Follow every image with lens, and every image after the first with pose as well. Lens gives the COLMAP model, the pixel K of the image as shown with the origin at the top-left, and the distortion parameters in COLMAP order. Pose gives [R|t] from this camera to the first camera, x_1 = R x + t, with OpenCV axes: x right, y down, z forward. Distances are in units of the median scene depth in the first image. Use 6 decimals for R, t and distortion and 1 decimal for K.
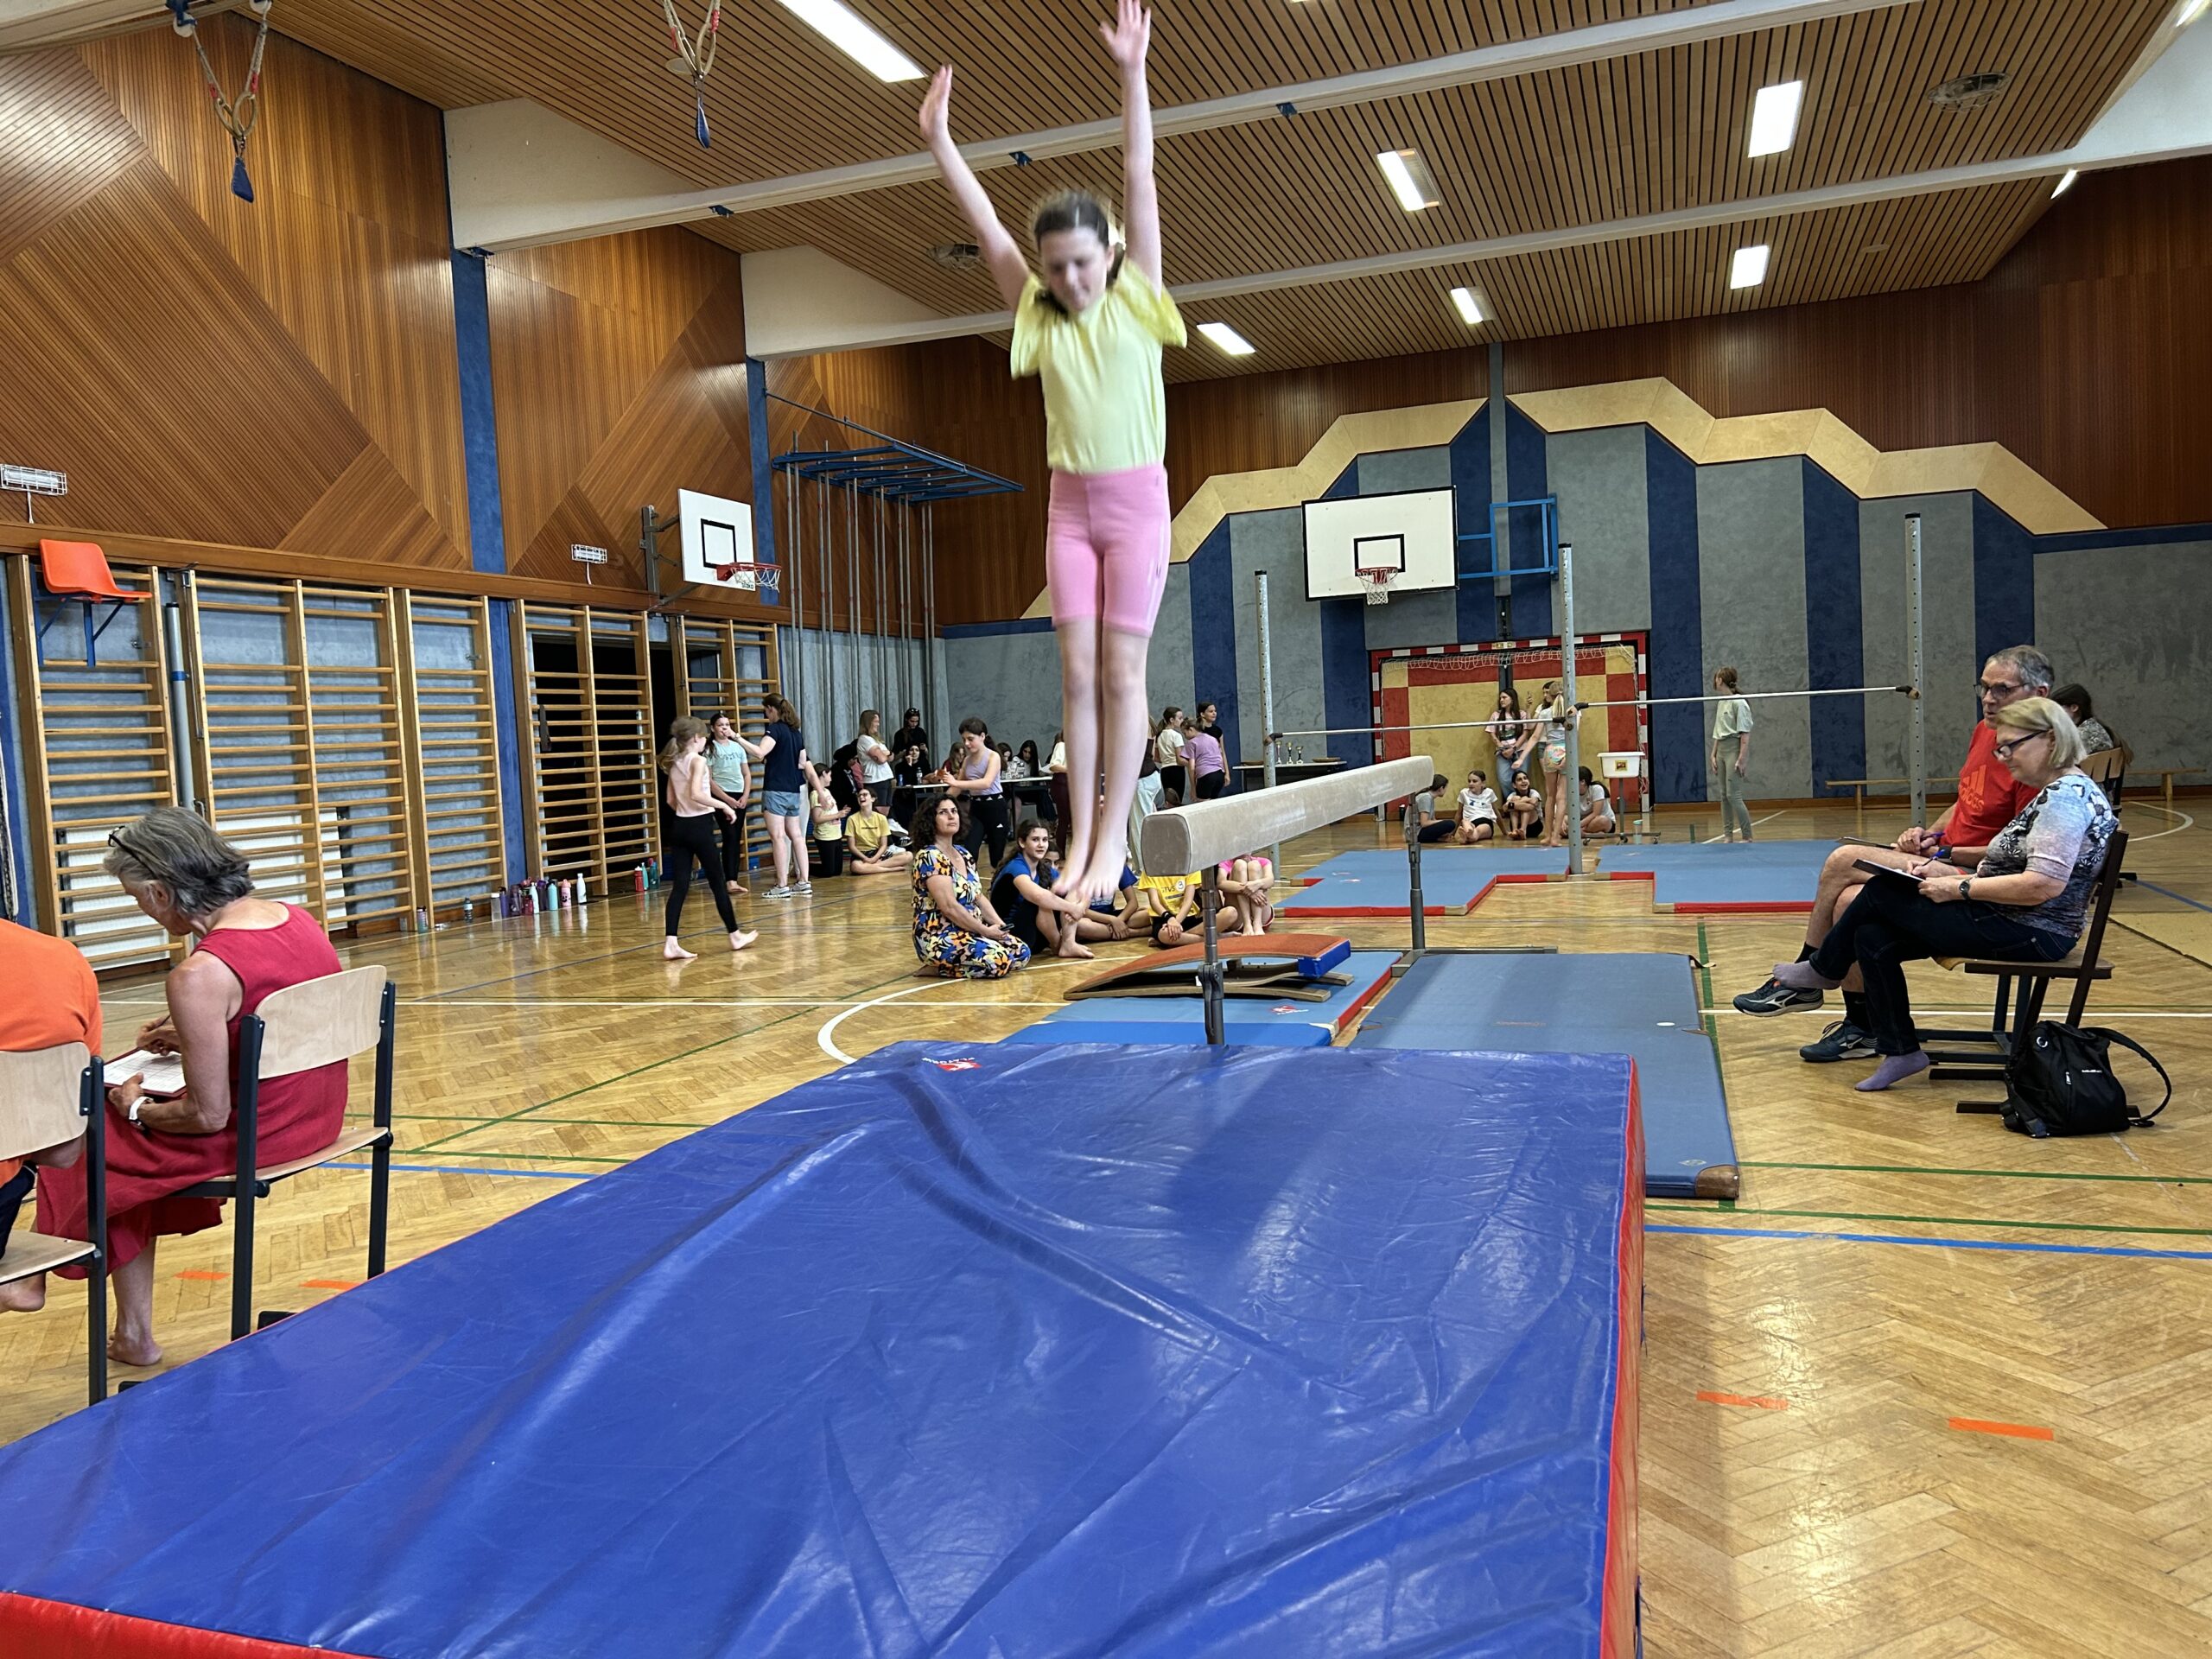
lens RADIAL K [[1668.2, 0, 1084.2], [0, 1668.2, 834.4], [0, 0, 1]] dist [0.061591, -0.063804]
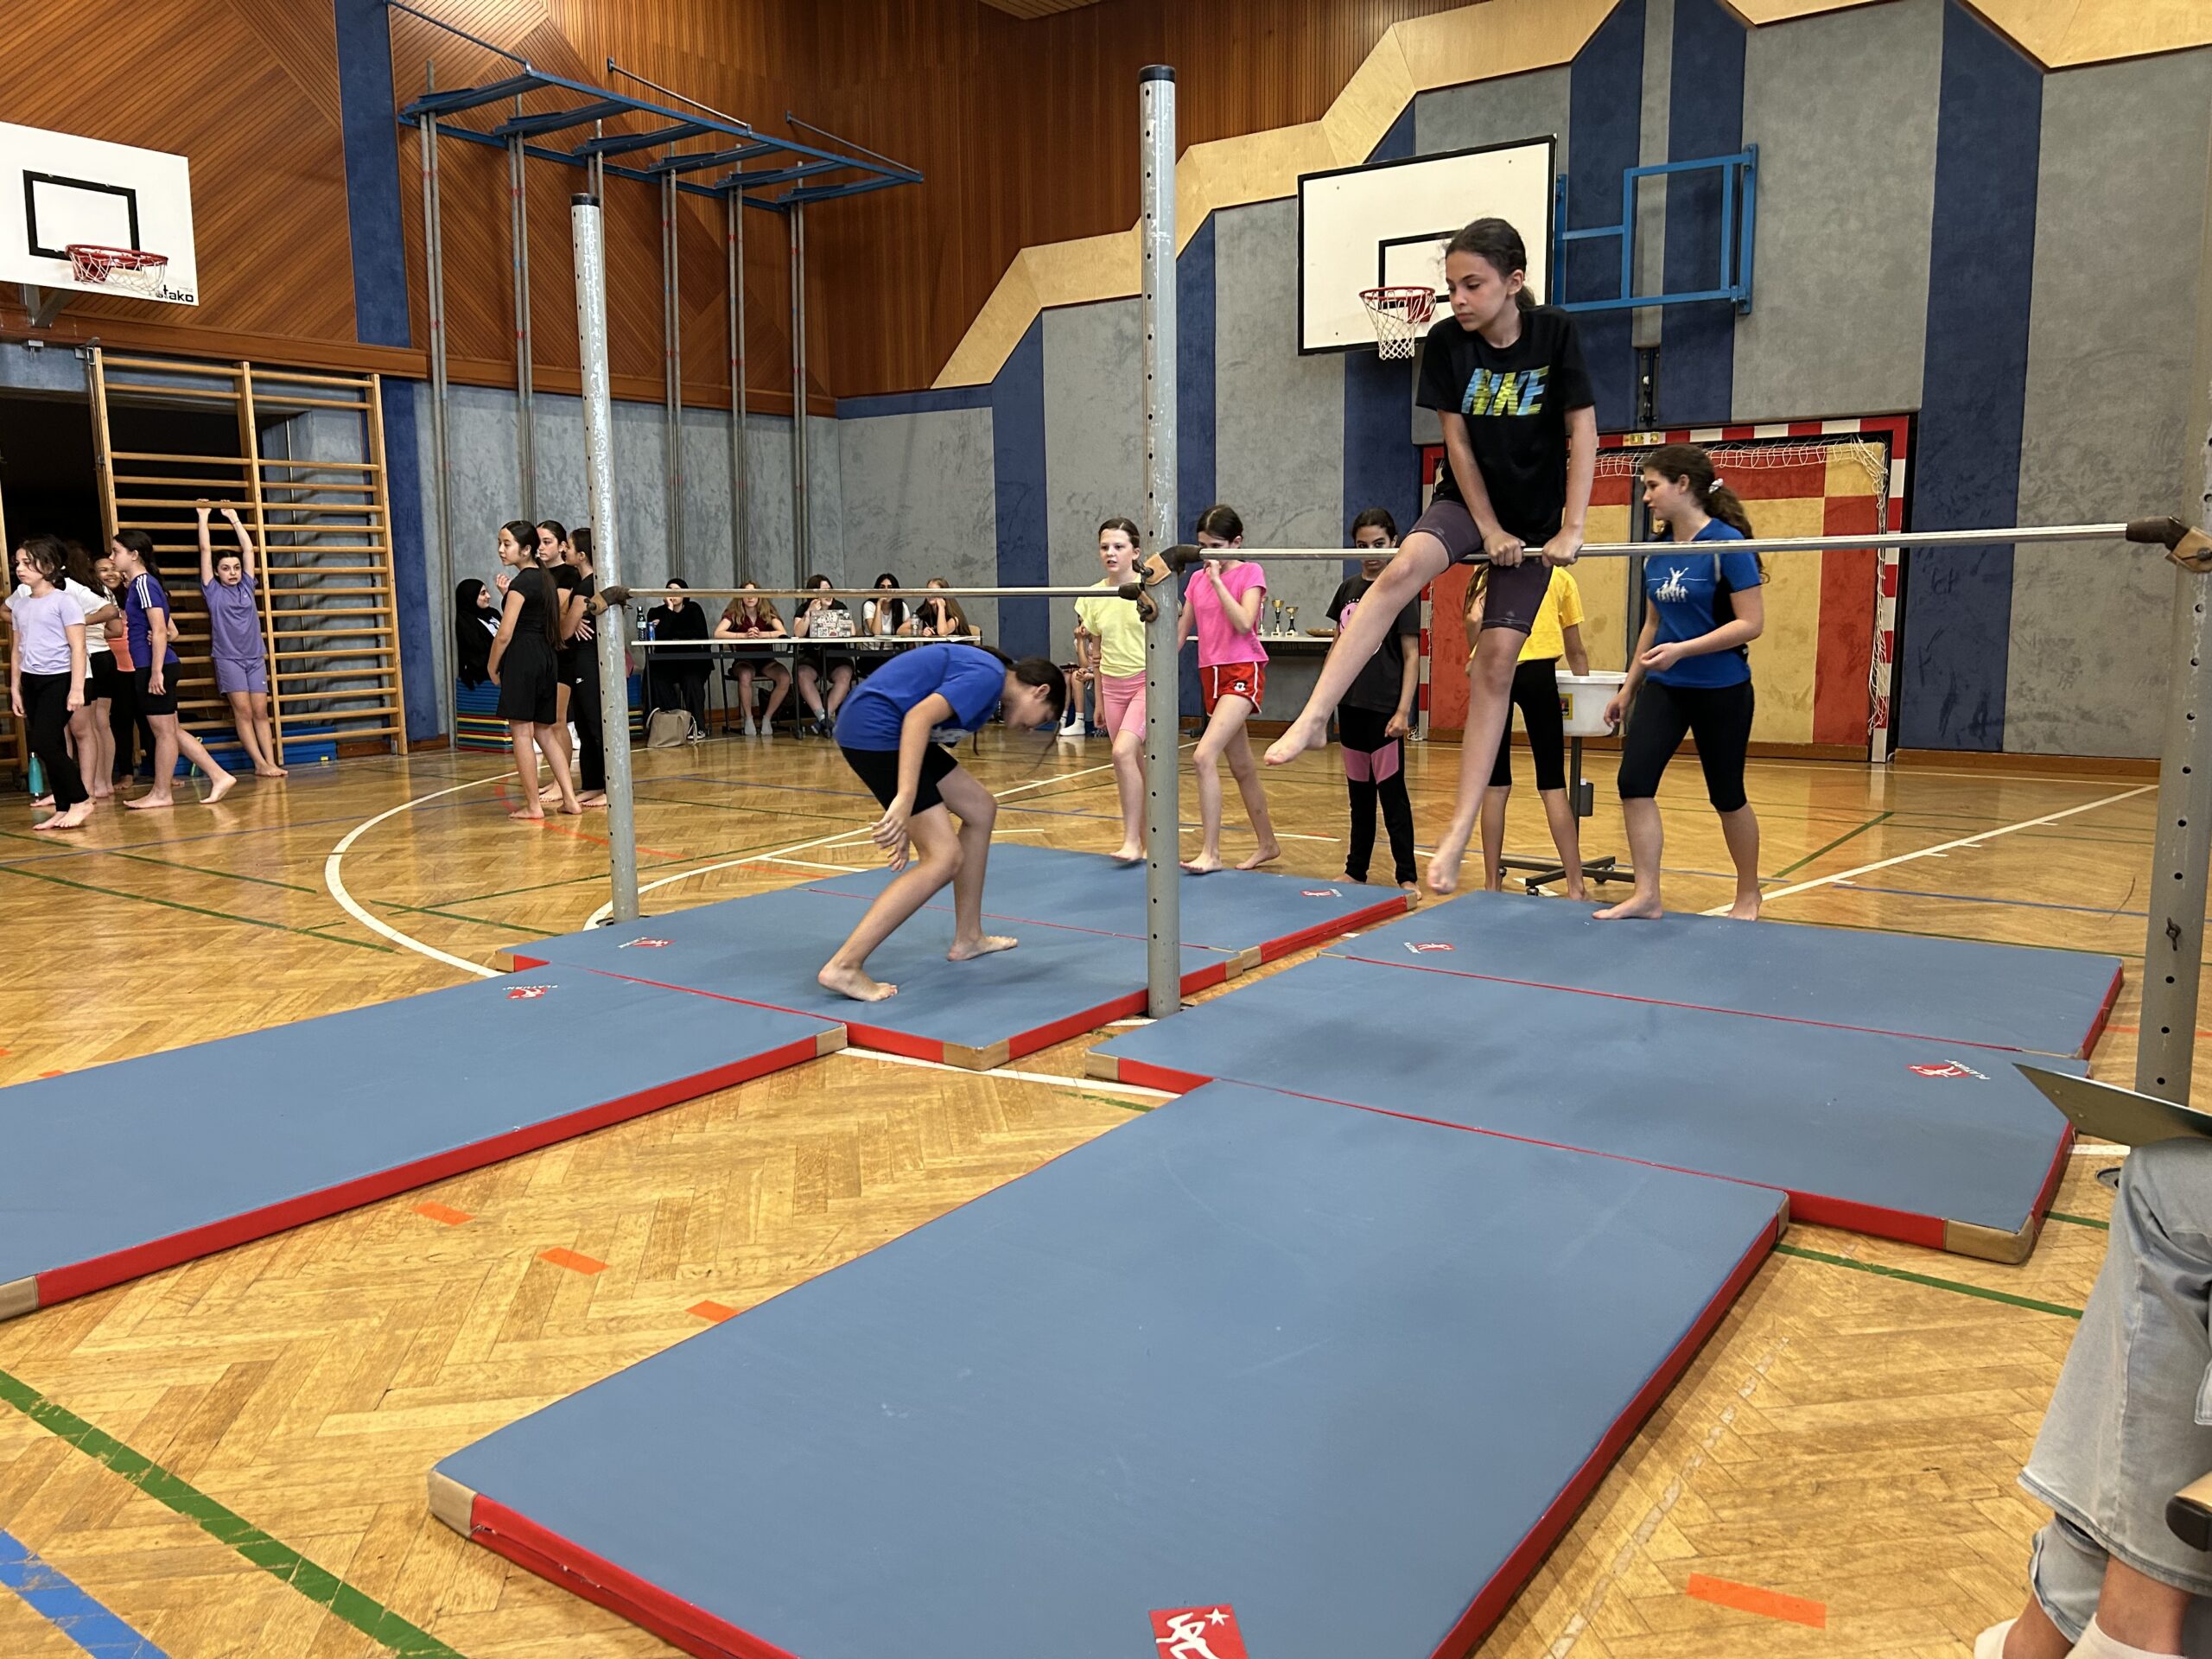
lens RADIAL K [[1668.2, 0, 1096.6], [0, 1668.2, 812.1], [0, 0, 1]] dist [0.061591, -0.063804]
pose [[0.957441, 0.080205, -0.277263, 0.302321], [-0.055243, 0.993778, 0.096709, -0.043453], [0.283294, -0.077277, 0.955915, 0.516477]]
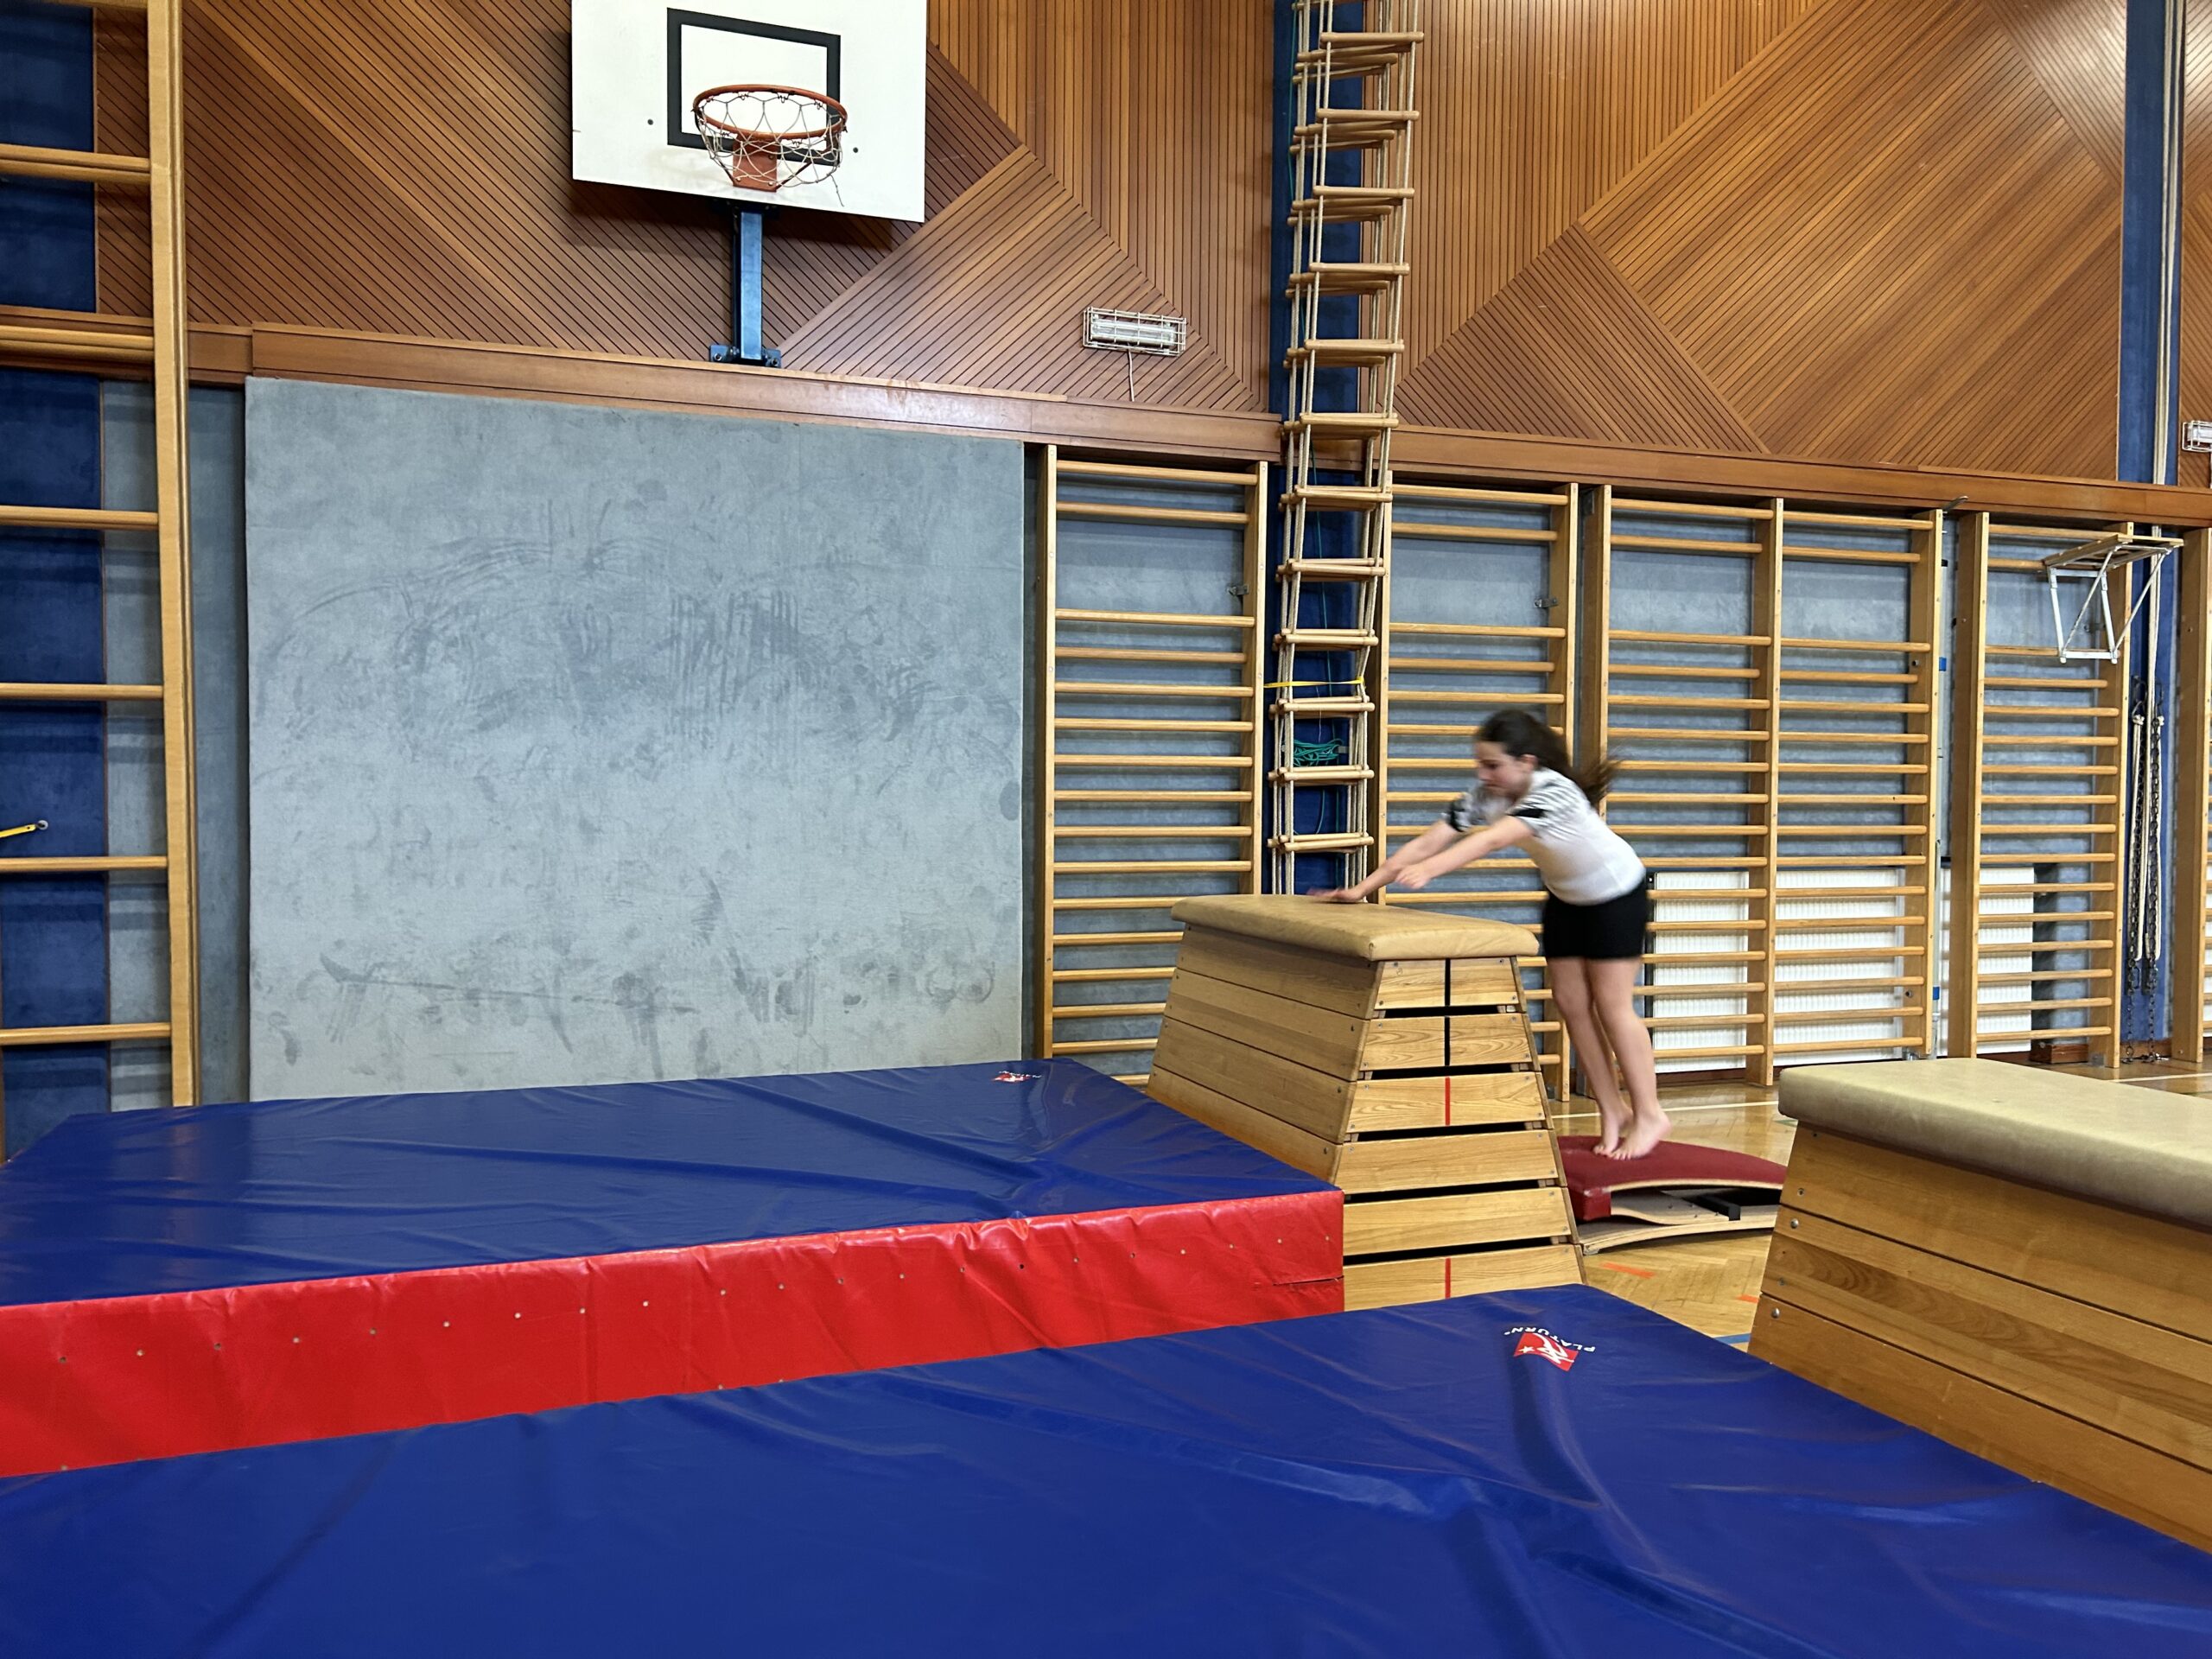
lens RADIAL K [[1668.2, 0, 1088.9], [0, 1668.2, 828.2], [0, 0, 1]] dist [0.061591, -0.063804]
pose [[0.627078, 0.074956, -0.775342, -0.199277], [-0.082612, 0.996145, 0.029487, 0.000918], [0.774564, 0.045562, 0.630853, 0.038384]]
